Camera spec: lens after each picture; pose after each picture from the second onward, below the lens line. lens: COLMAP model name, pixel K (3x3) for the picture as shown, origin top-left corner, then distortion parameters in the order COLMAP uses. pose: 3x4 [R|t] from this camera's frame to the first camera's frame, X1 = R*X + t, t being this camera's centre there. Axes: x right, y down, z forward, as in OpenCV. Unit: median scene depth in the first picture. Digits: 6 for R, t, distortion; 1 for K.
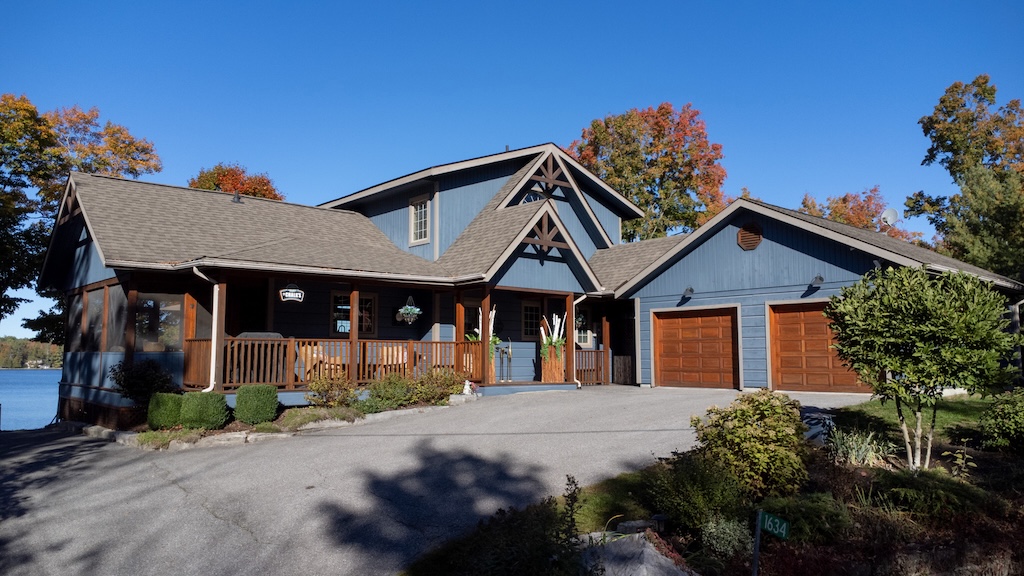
lens RADIAL K [[748.6, 0, 516.4], [0, 748.6, 285.4], [0, 0, 1]] dist [0.042092, -0.057961]
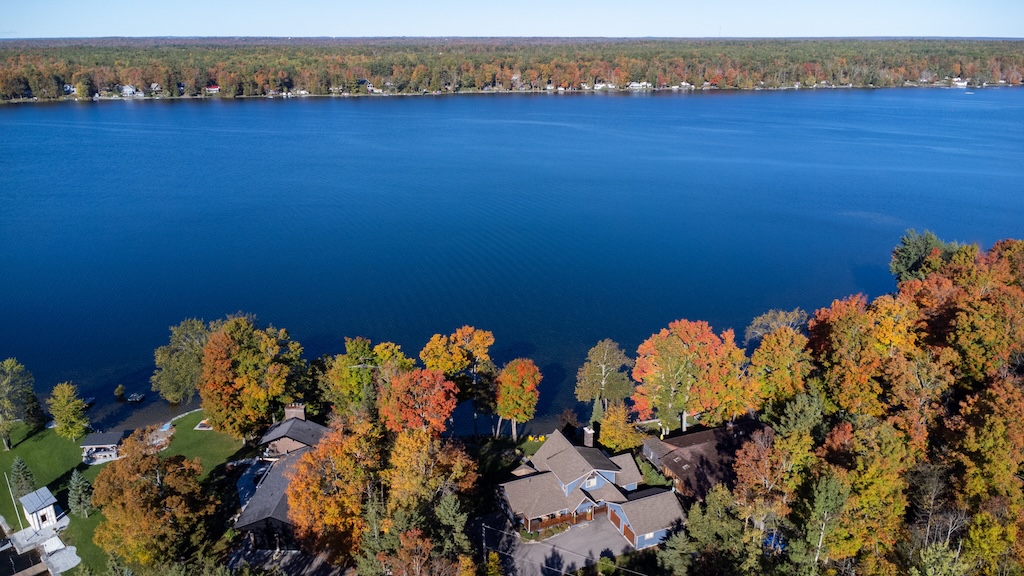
lens RADIAL K [[748.6, 0, 506.8], [0, 748.6, 290.0], [0, 0, 1]] dist [0.042092, -0.057961]
pose [[0.944754, 0.106204, -0.310097, 0.946713], [0.033494, 0.909822, 0.413645, -3.444231], [0.326064, -0.401180, 0.856001, -2.969377]]
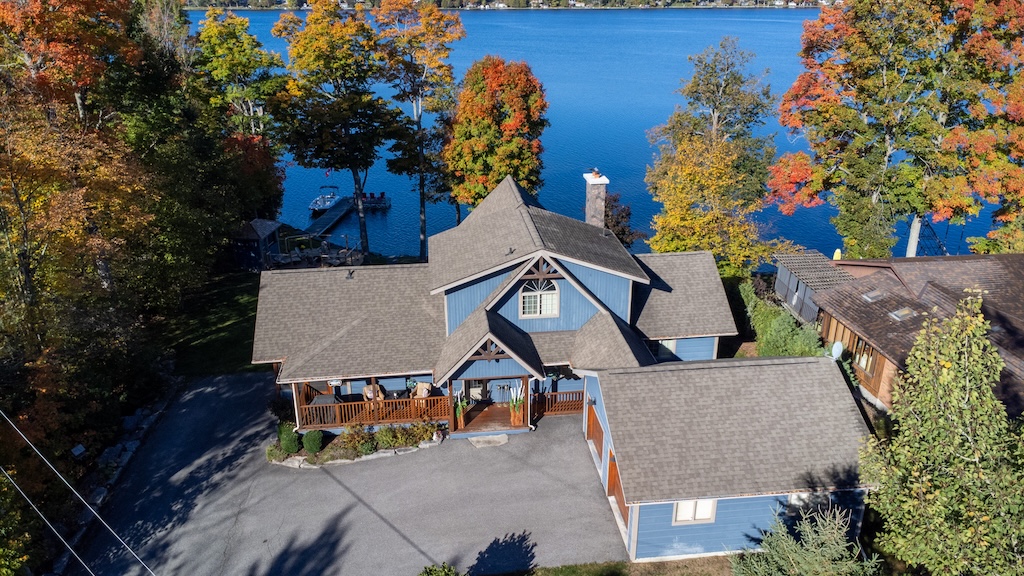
lens RADIAL K [[748.6, 0, 507.7], [0, 748.6, 290.9], [0, 0, 1]] dist [0.042092, -0.057961]
pose [[0.815426, 0.217812, -0.536319, 0.778903], [0.061657, 0.888555, 0.454607, -0.787699], [0.575568, -0.403766, 0.711122, 0.016855]]
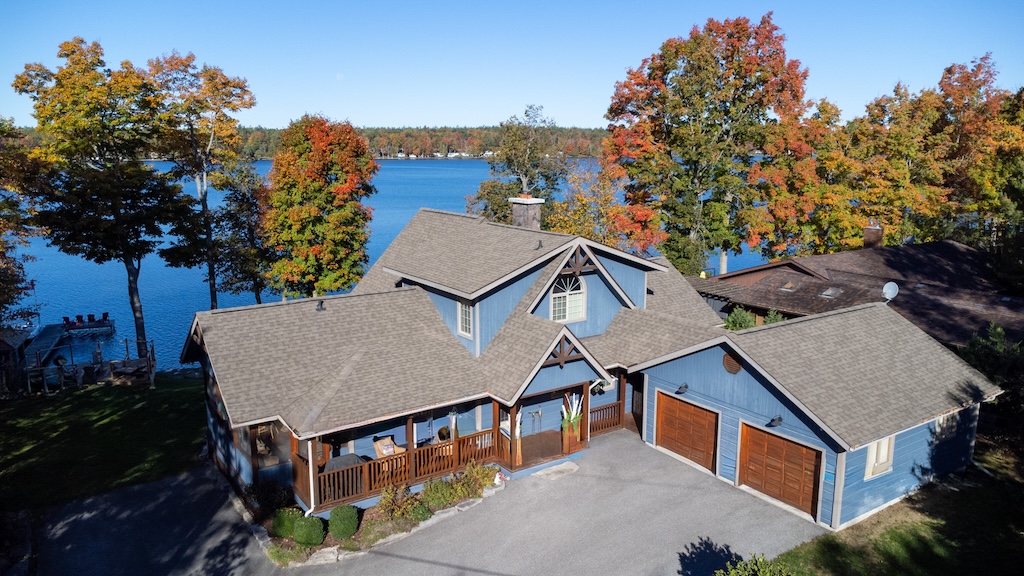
lens RADIAL K [[748.6, 0, 513.2], [0, 748.6, 290.1], [0, 0, 1]] dist [0.042092, -0.057961]
pose [[0.991124, 0.028679, -0.129810, 0.107221], [0.010596, 0.956306, 0.292174, -0.489846], [0.132517, -0.290956, 0.947514, -0.134819]]
